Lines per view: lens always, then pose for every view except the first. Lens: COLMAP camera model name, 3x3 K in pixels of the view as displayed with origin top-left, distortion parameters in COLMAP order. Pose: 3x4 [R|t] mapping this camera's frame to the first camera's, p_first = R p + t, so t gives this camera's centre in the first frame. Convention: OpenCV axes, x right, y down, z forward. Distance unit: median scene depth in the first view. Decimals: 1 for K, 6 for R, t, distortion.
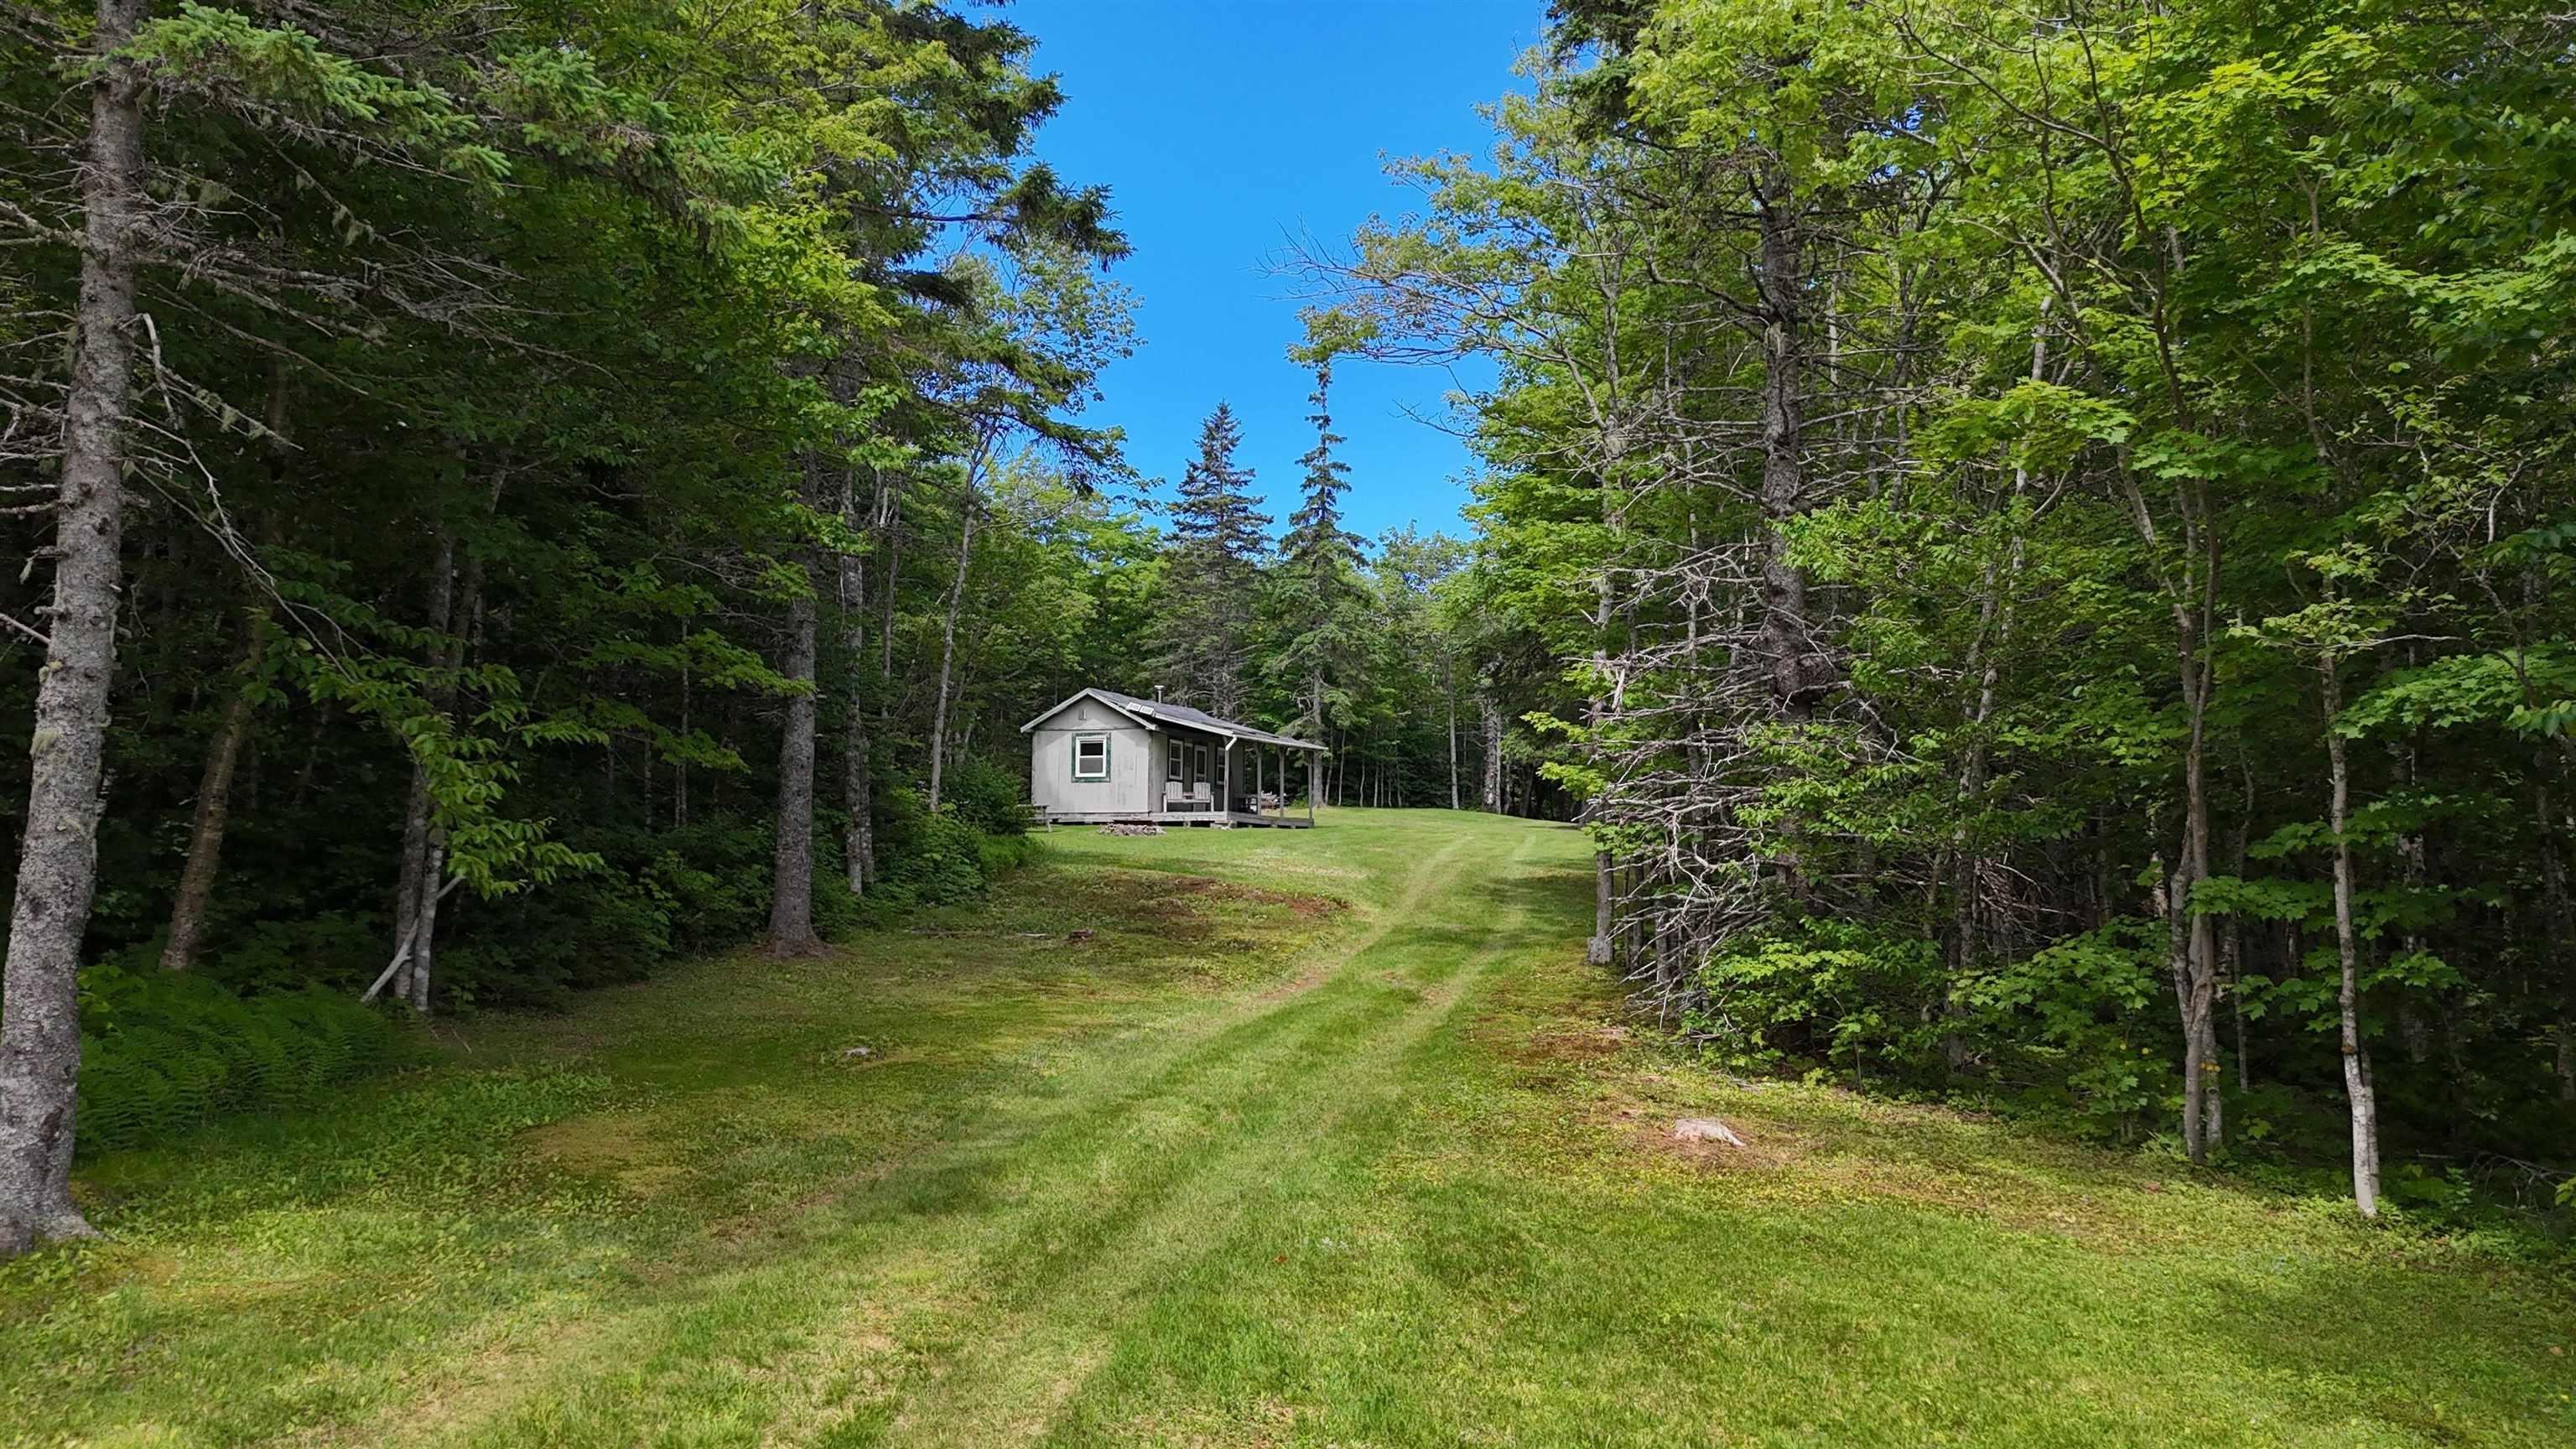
lens RADIAL K [[1864.0, 0, 1299.0], [0, 1864.0, 728.7], [0, 0, 1]] dist [0.140399, -0.000734]
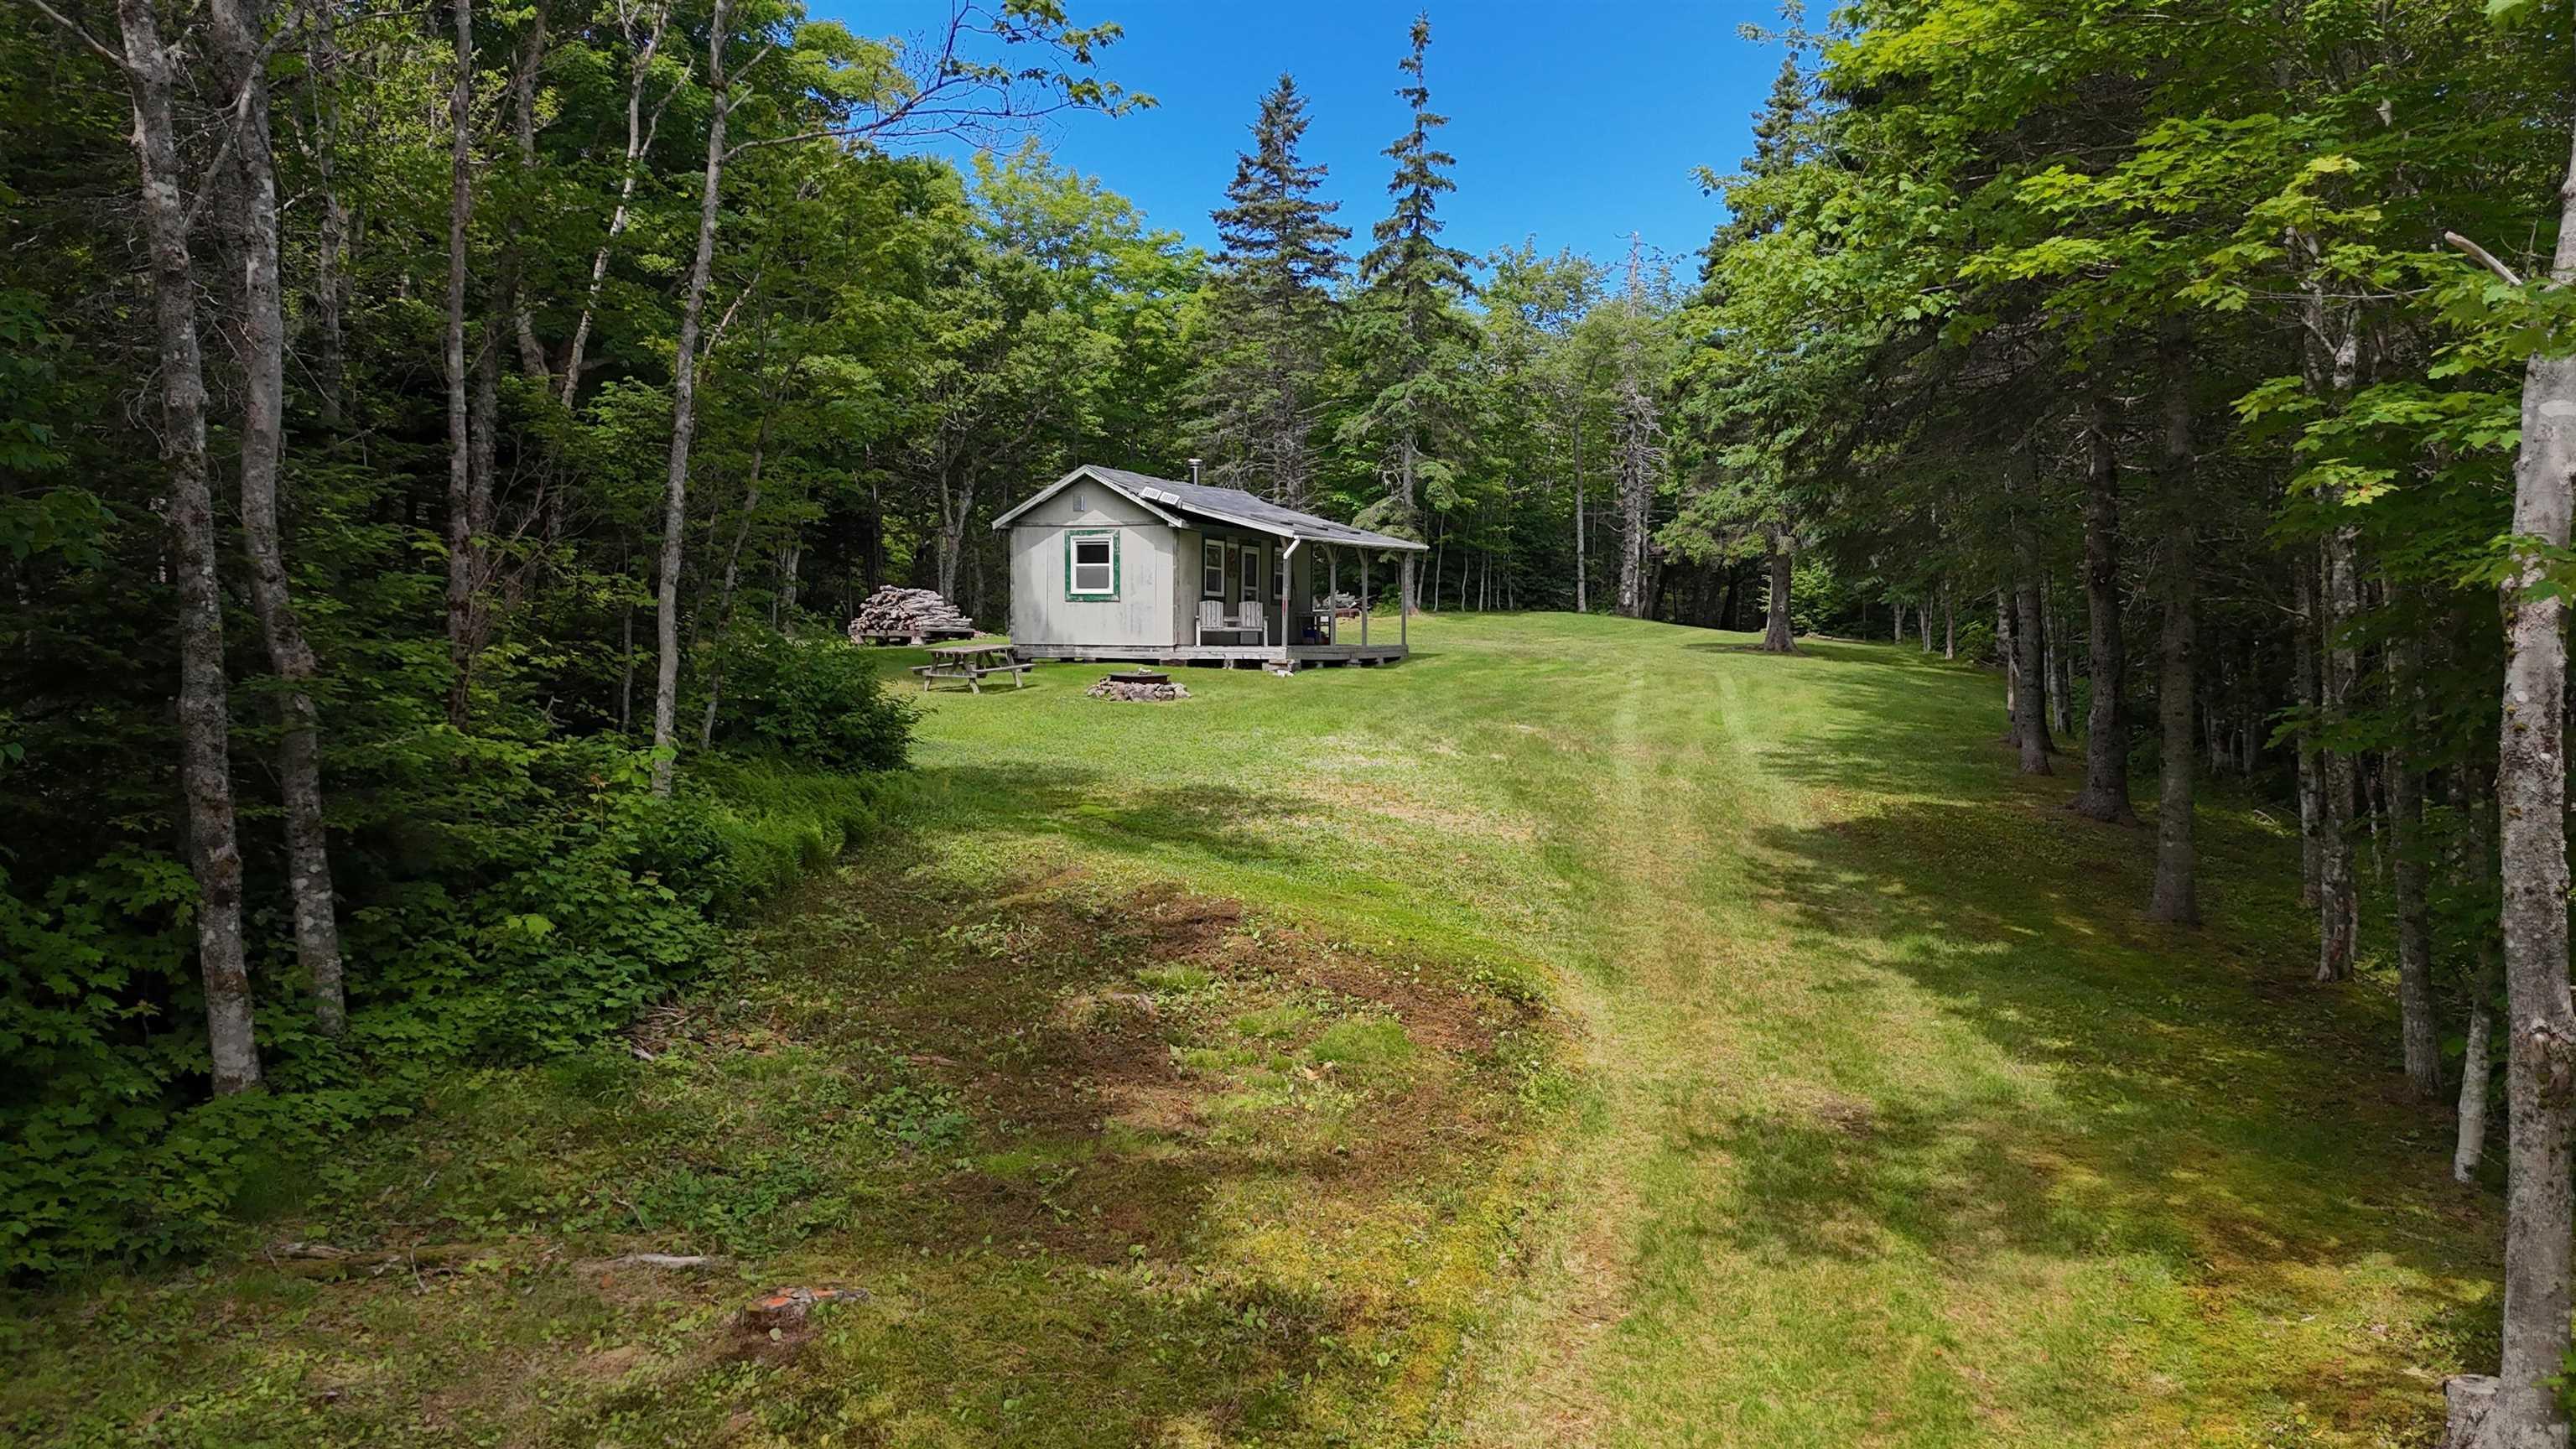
lens RADIAL K [[1864.0, 0, 1299.0], [0, 1864.0, 728.7], [0, 0, 1]] dist [0.140399, -0.000734]
pose [[0.999221, 0.002621, -0.039388, -0.004622], [0.002407, 0.991891, 0.127072, -0.009193], [0.039401, -0.127068, 0.991111, 0.216778]]
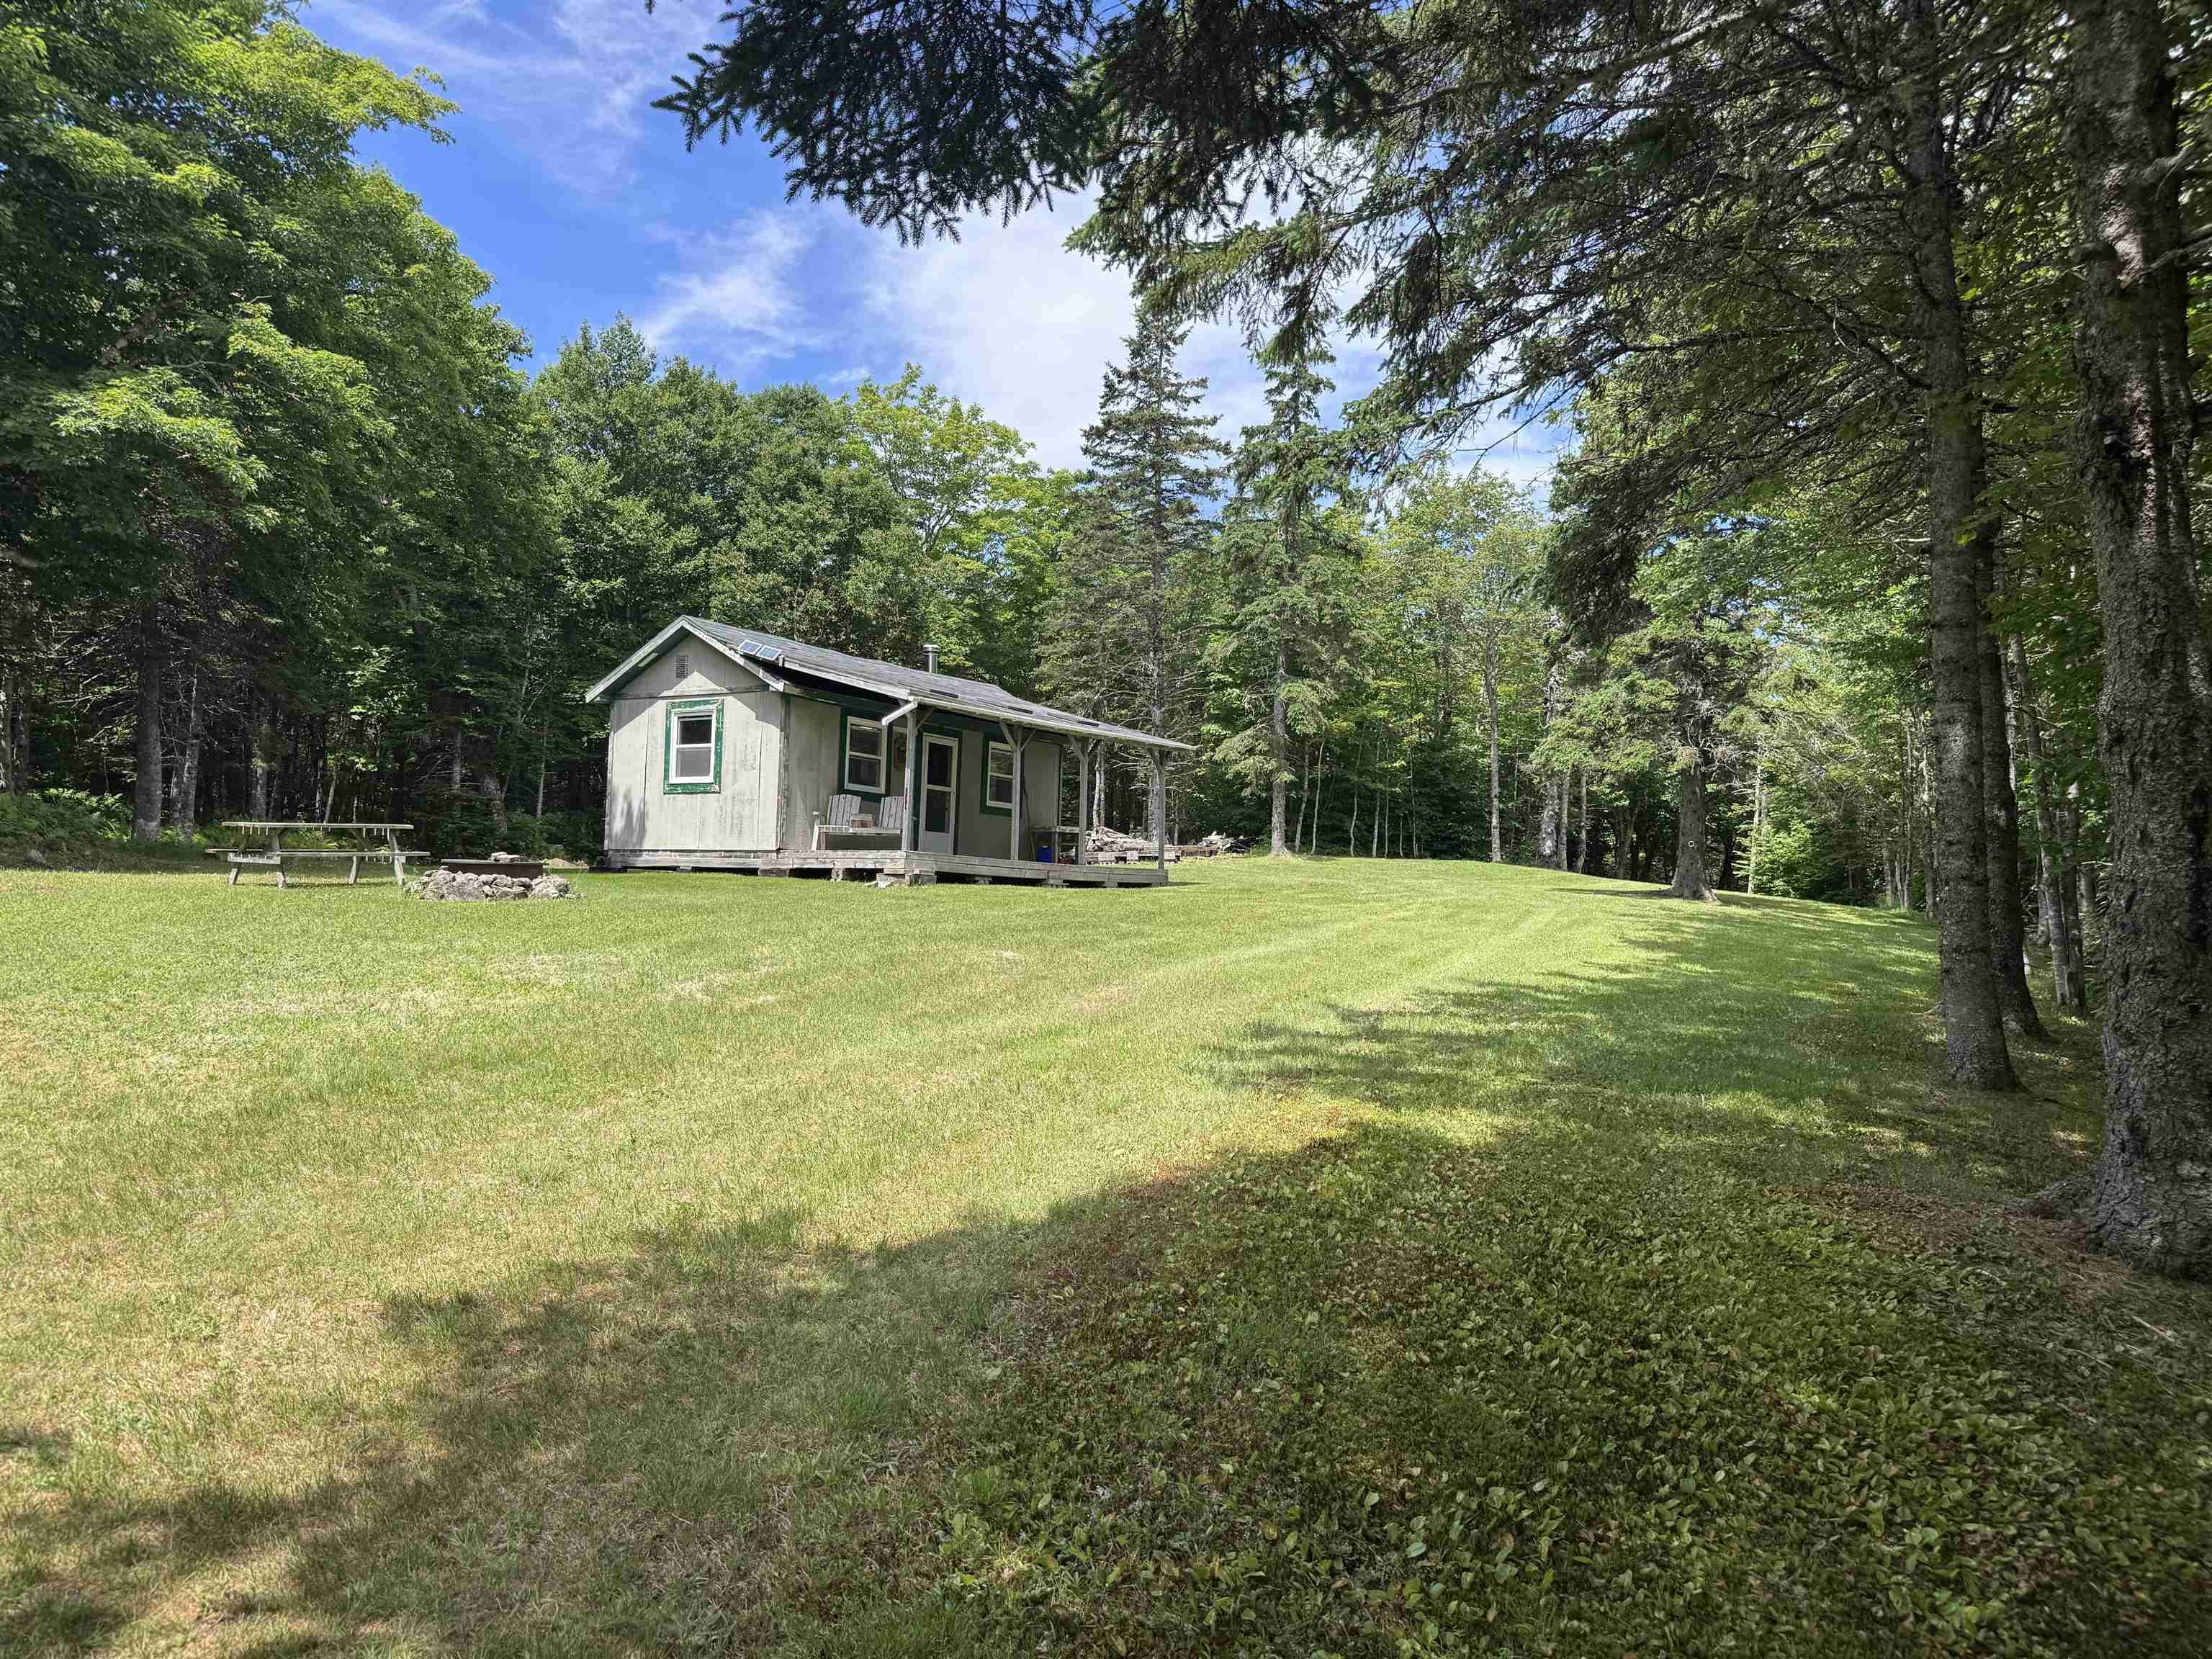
lens RADIAL K [[1542.6, 0, 1114.1], [0, 1542.6, 840.7], [0, 0, 1]] dist [0.144580, -0.216701]
pose [[0.976430, 0.014109, -0.215374, 0.073749], [-0.007923, 0.999532, 0.029559, 0.020078], [0.215690, -0.027156, 0.976084, 0.420968]]
